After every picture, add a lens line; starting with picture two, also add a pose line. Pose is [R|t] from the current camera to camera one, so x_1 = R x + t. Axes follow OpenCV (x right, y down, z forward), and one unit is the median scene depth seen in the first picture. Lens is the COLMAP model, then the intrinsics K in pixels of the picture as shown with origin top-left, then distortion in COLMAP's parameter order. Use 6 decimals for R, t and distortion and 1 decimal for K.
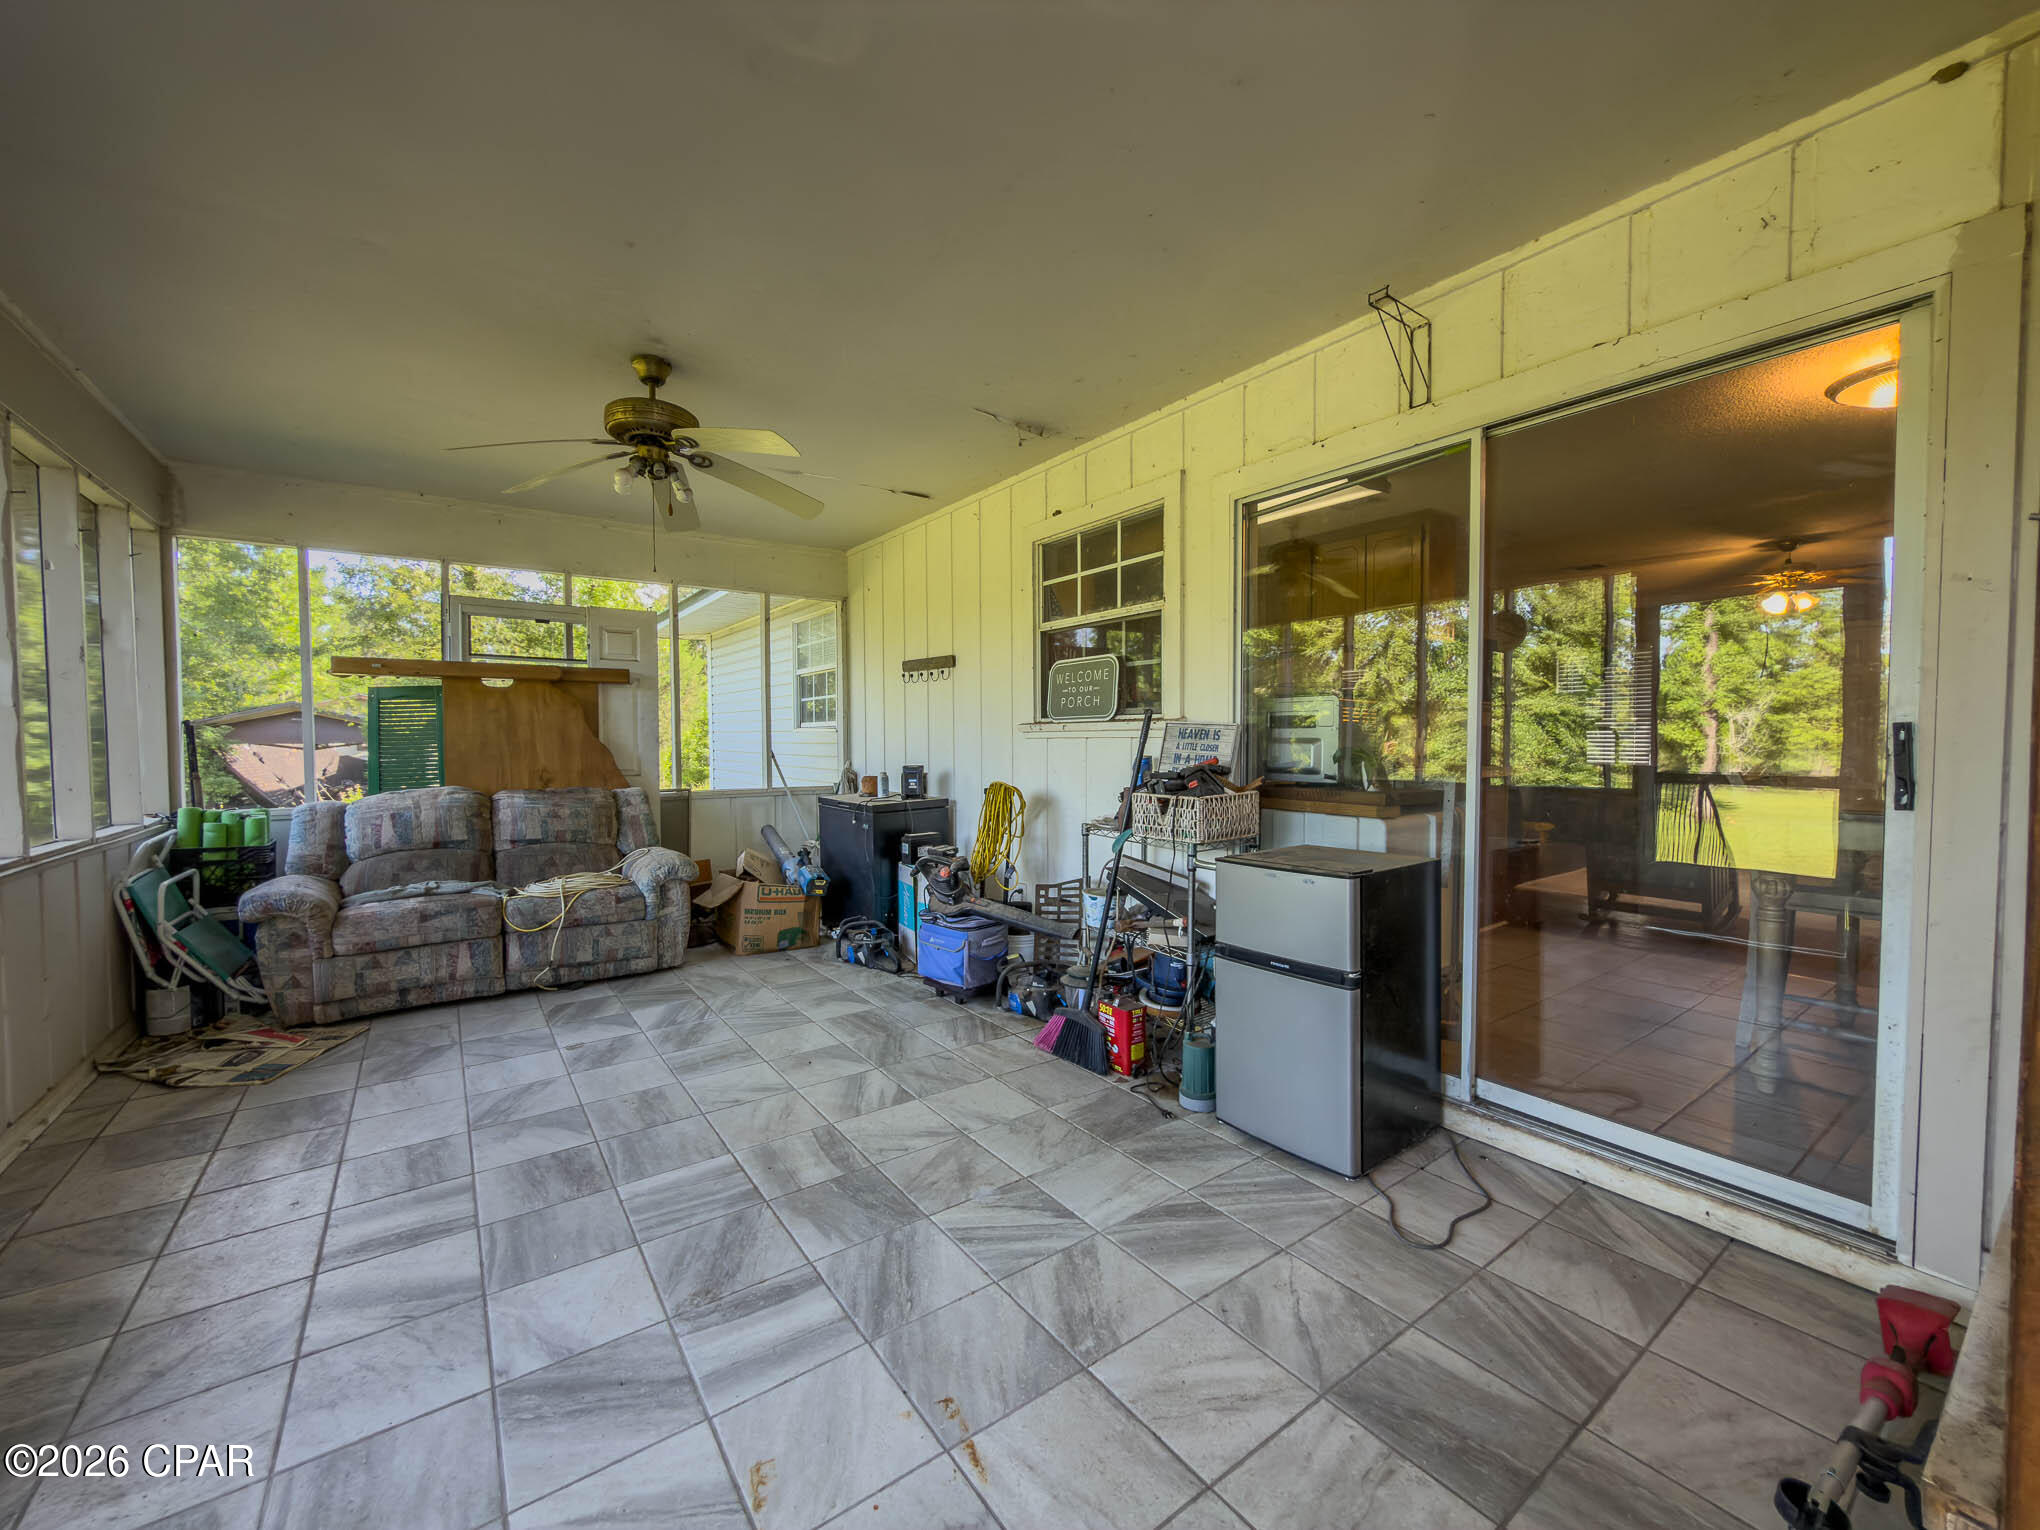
lens RADIAL K [[815.2, 0, 1022.3], [0, 815.2, 766.5], [0, 0, 1]] dist [-0.000920, 0.000113]
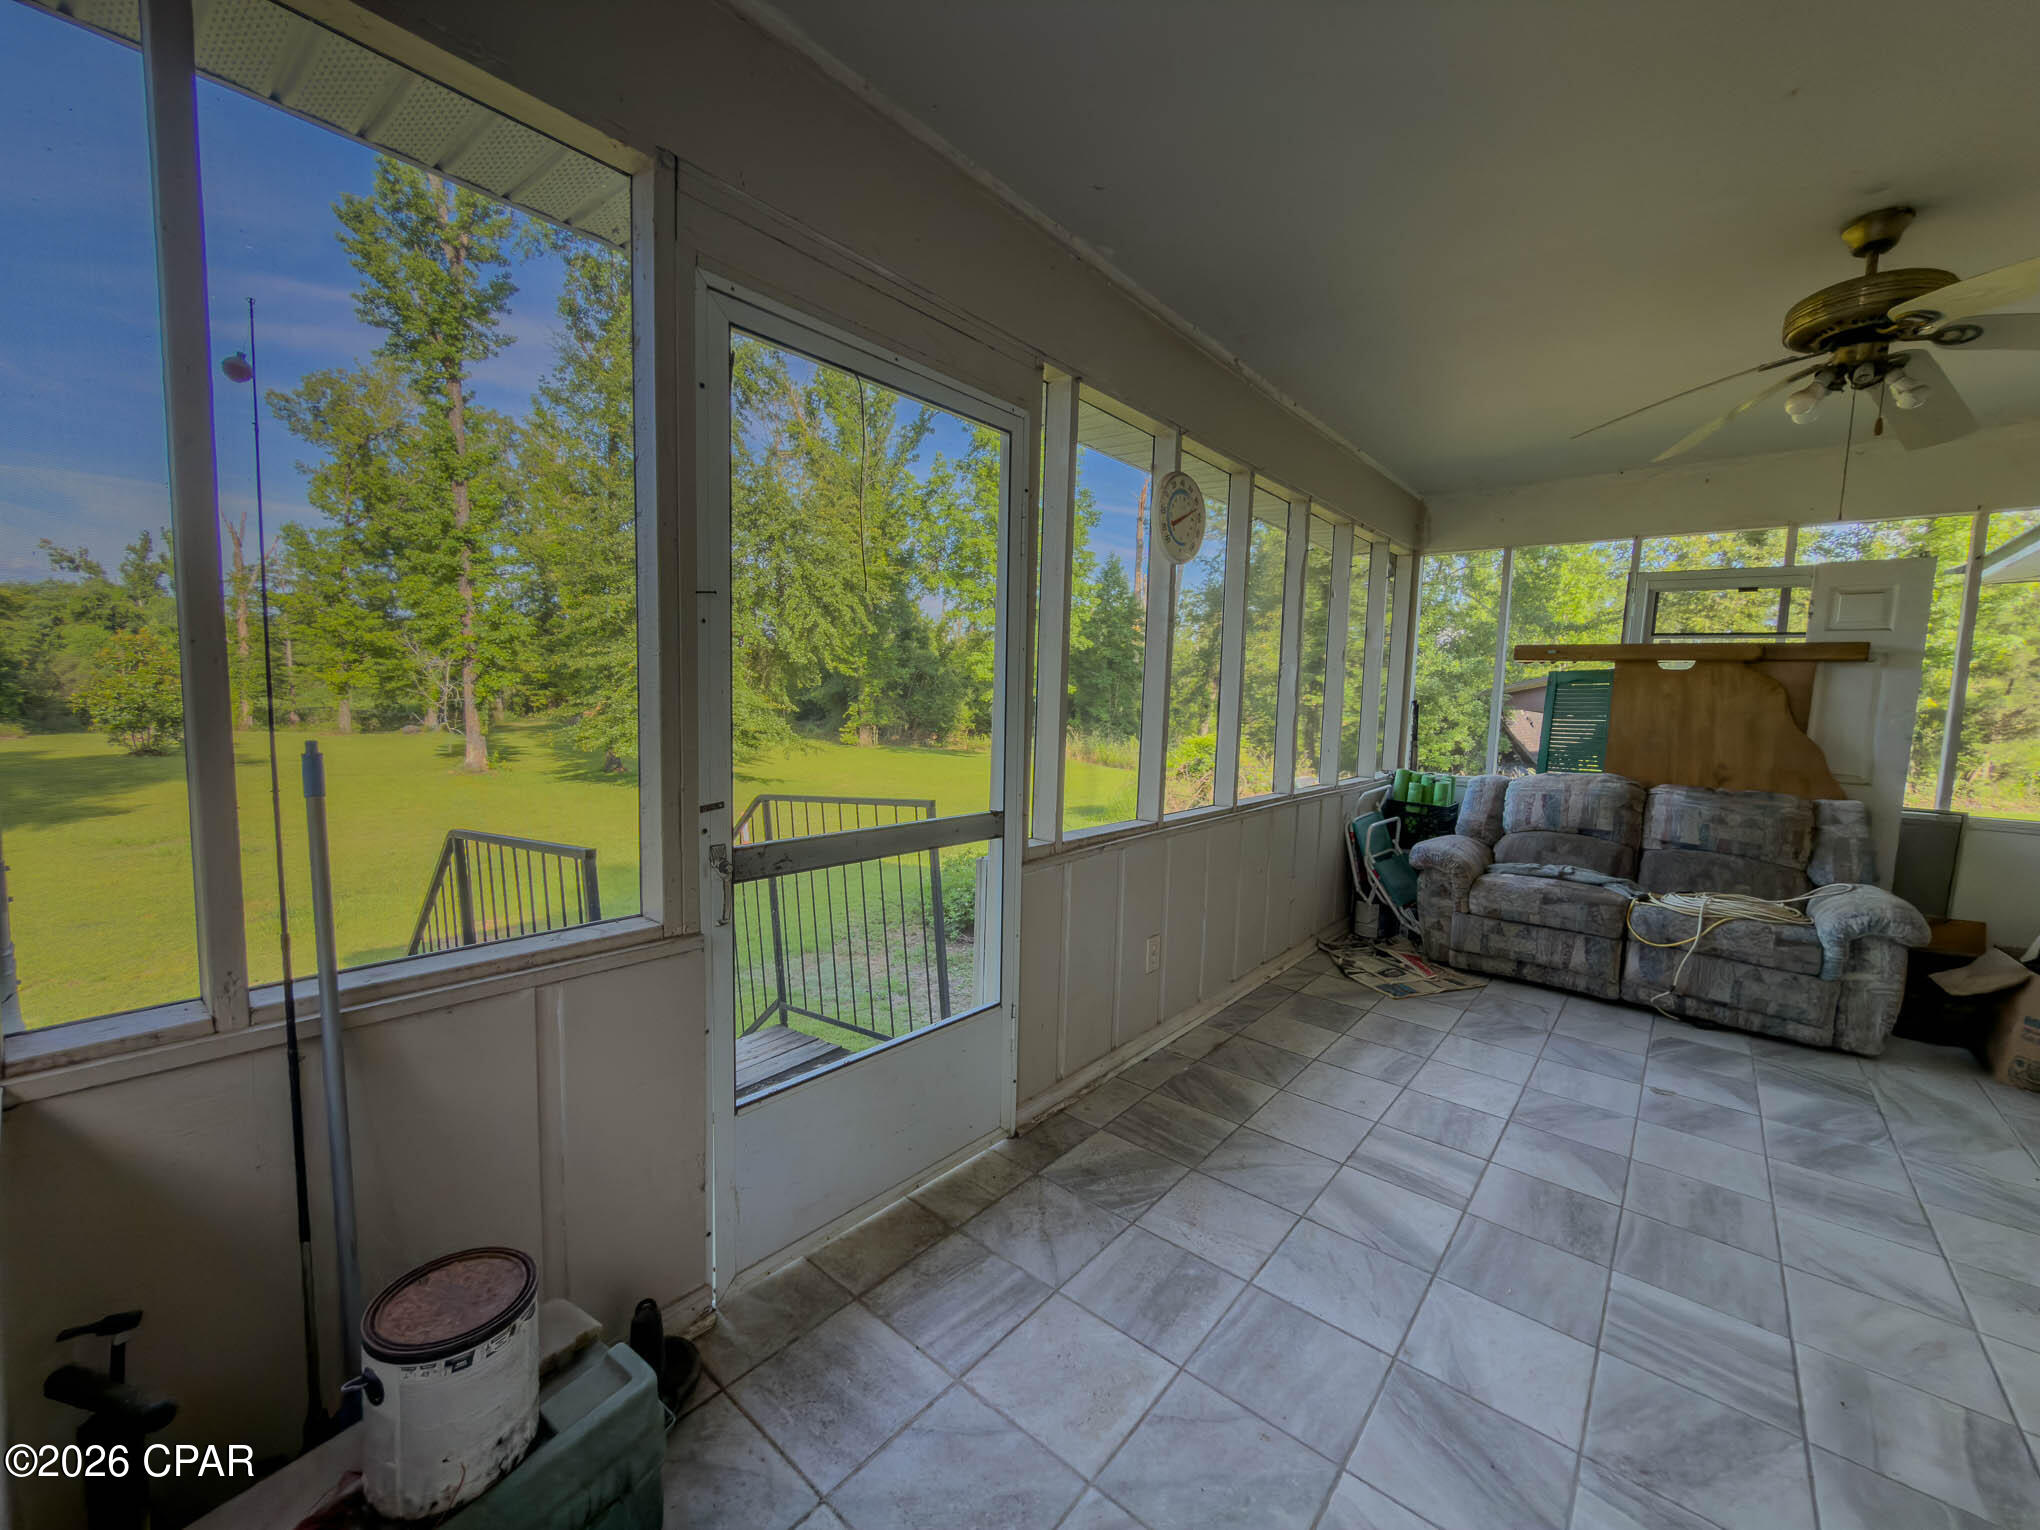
lens RADIAL K [[815.2, 0, 1022.3], [0, 815.2, 766.5], [0, 0, 1]] dist [-0.000920, 0.000113]
pose [[0.242407, 0.103028, -0.964689, 0.078400], [-0.065213, 0.993827, 0.089753, -0.030911], [0.967980, 0.041153, 0.247629, 0.099088]]
